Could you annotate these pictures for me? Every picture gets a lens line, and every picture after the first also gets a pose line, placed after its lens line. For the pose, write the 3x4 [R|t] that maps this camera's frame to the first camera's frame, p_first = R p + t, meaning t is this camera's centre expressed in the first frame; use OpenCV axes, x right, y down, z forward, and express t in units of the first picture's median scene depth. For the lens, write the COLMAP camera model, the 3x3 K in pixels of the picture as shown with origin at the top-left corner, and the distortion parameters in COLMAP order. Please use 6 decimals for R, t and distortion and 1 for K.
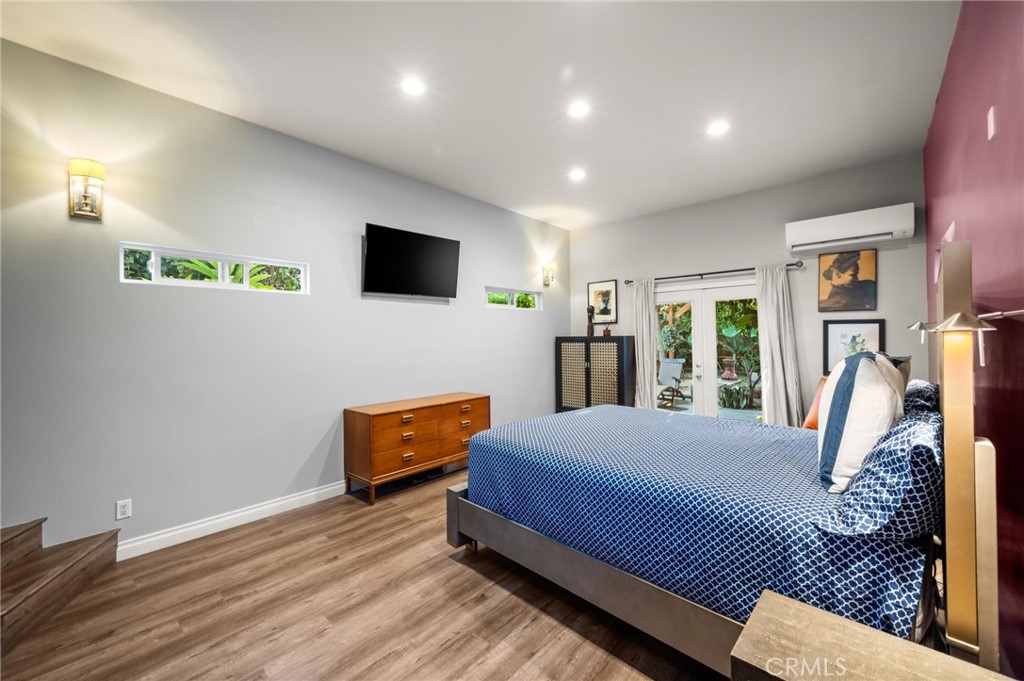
lens RADIAL K [[406.9, 0, 511.3], [0, 406.9, 336.1], [0, 0, 1]] dist [0.001177, -0.000163]
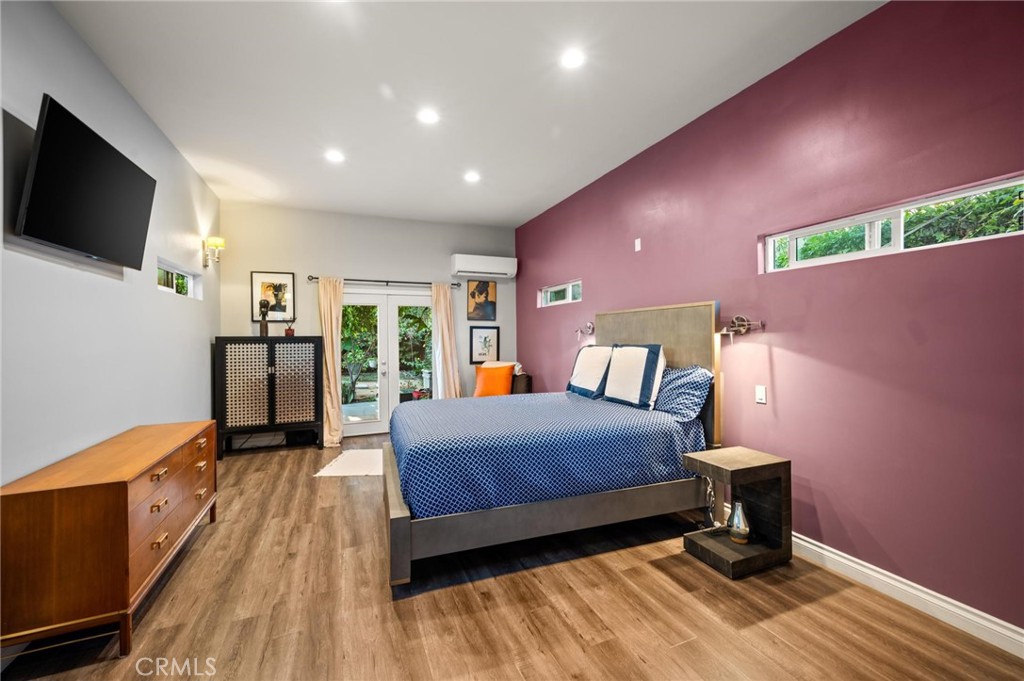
lens RADIAL K [[406.9, 0, 511.3], [0, 406.9, 336.1], [0, 0, 1]] dist [0.001177, -0.000163]
pose [[0.423850, 0.008573, 0.905692, -0.484428], [-0.002681, 0.999963, -0.008211, 0.008156], [-0.905729, 0.001052, 0.423857, 0.263278]]
